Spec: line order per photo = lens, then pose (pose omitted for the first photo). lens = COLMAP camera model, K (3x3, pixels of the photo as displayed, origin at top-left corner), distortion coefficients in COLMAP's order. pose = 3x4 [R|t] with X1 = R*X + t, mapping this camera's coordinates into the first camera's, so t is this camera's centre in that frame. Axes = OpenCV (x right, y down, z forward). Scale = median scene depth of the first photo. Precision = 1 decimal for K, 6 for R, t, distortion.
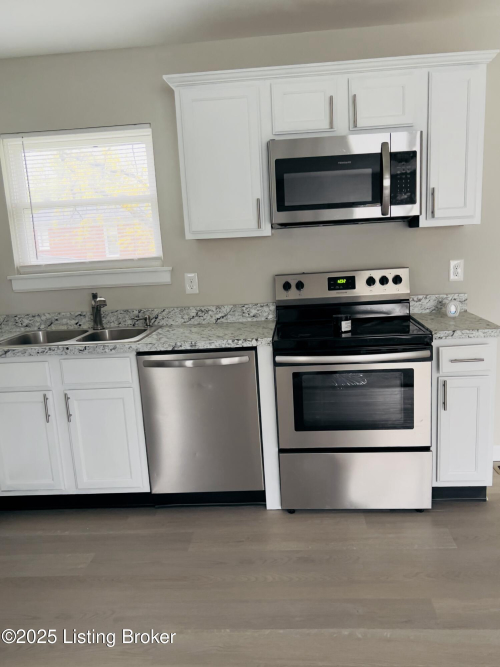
lens RADIAL K [[568.7, 0, 242.9], [0, 568.7, 354.6], [0, 0, 1]] dist [0.048709, -0.015626]
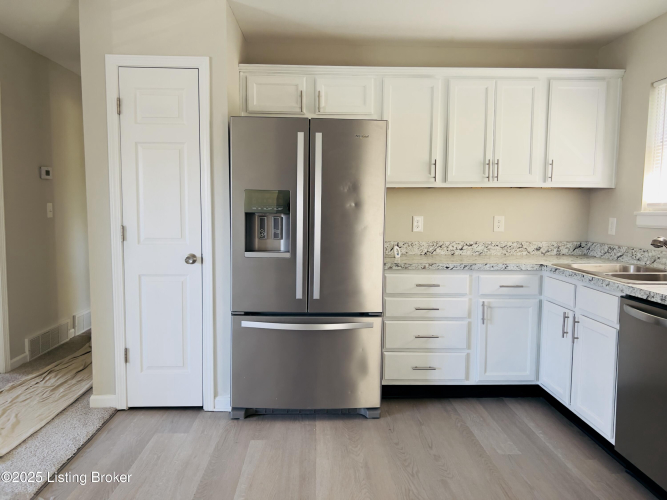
lens RADIAL K [[497.4, 0, 336.6], [0, 497.4, 245.4], [0, 0, 1]] dist [0.010299, -0.014908]
pose [[0.109007, 0.125760, -0.986054, 0.550486], [-0.202043, 0.974062, 0.101895, -0.067591], [0.973291, 0.188118, 0.131589, 0.403746]]
